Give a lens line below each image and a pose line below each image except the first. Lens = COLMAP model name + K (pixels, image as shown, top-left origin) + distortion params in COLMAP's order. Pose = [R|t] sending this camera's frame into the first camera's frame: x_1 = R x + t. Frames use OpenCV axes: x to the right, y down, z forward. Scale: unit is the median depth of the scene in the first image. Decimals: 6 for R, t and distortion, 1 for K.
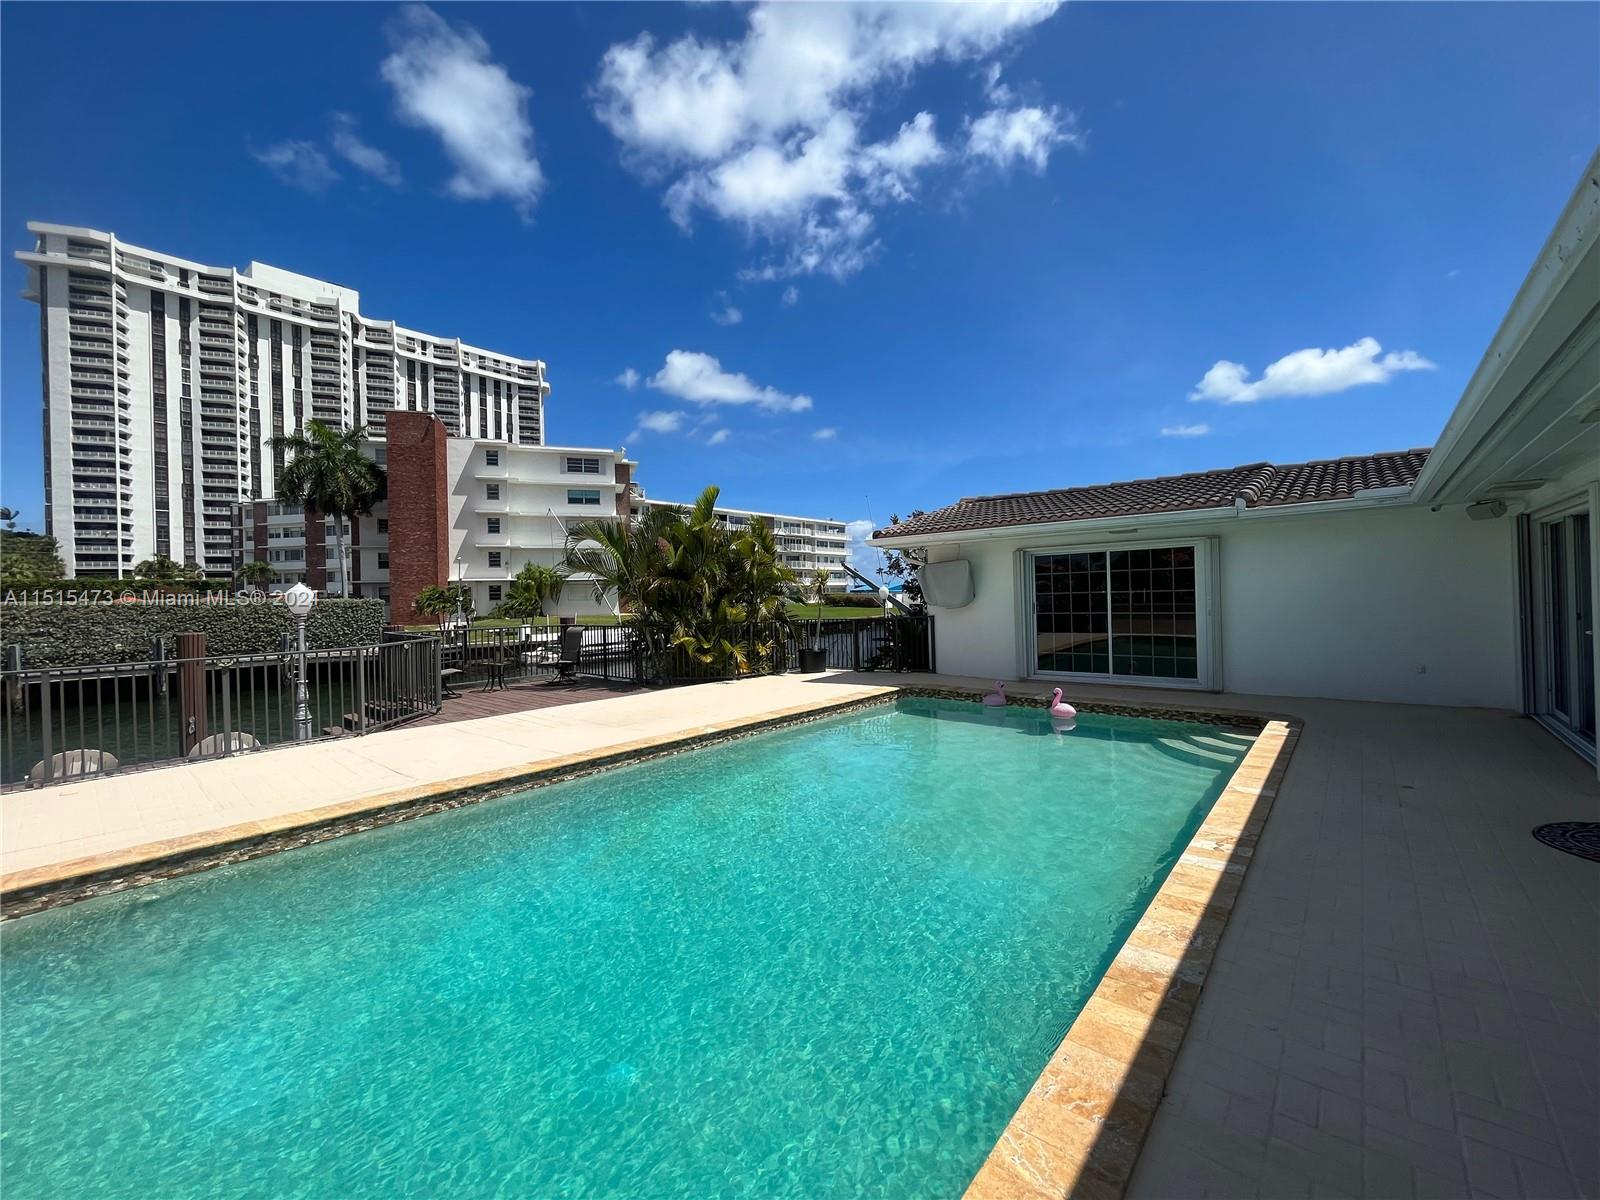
lens RADIAL K [[648.0, 0, 798.9], [0, 648.0, 594.7], [0, 0, 1]] dist [-0.000945, -0.000065]
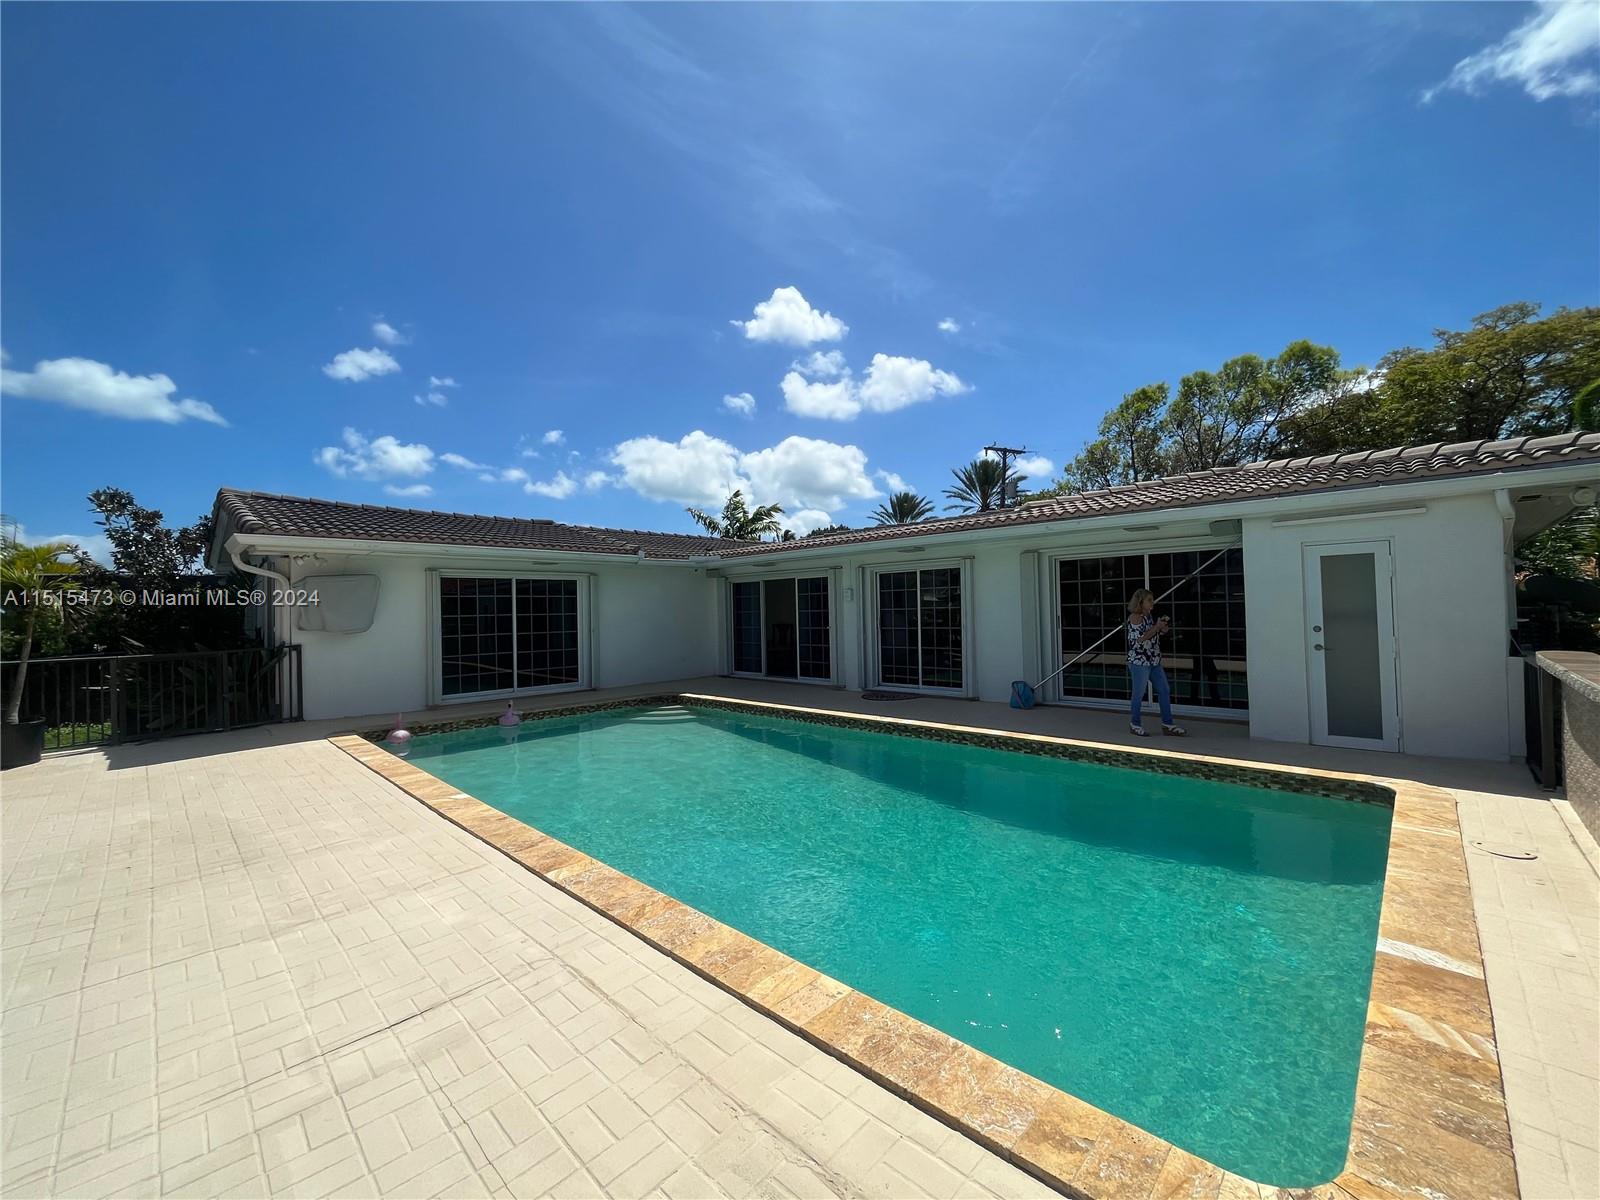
lens RADIAL K [[634.3, 0, 800.0], [0, 634.3, 600.0], [0, 0, 1]] dist [-0.000734, -0.000109]
pose [[0.063373, 0.042249, 0.997095, -0.589441], [0.016769, 0.998917, -0.043392, 0.026508], [-0.997849, 0.019470, 0.062596, 0.443167]]
